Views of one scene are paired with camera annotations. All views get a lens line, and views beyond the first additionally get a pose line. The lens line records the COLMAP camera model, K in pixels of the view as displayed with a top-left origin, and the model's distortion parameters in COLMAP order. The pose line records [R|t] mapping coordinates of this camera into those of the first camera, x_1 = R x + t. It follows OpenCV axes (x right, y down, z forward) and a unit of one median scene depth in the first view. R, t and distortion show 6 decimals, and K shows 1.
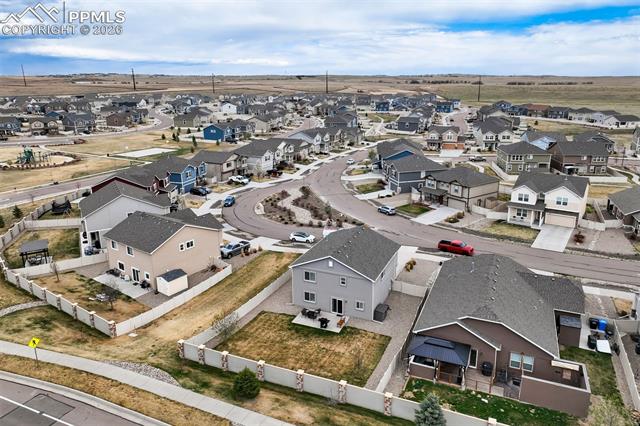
lens RADIAL K [[435.8, 0, 321.2], [0, 435.8, 238.3], [0, 0, 1]] dist [0.009338, 0.004944]
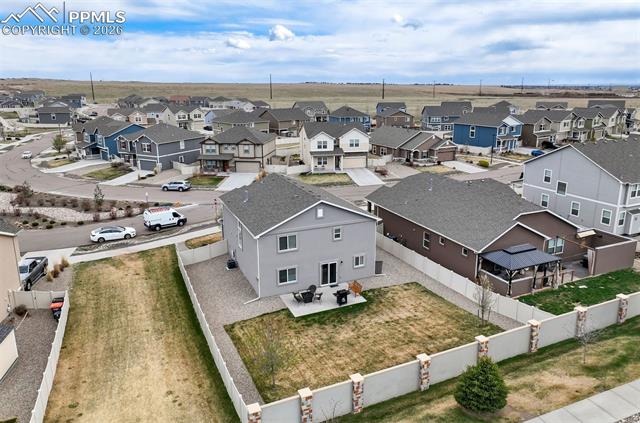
lens RADIAL K [[453.3, 0, 321.0], [0, 453.3, 200.5], [0, 0, 1]] dist [0.005879, 0.002430]
pose [[0.677916, -0.178181, 0.713219, -0.301789], [0.247467, 0.968872, 0.006832, 0.021700], [-0.692236, 0.171866, 0.700908, 0.307525]]
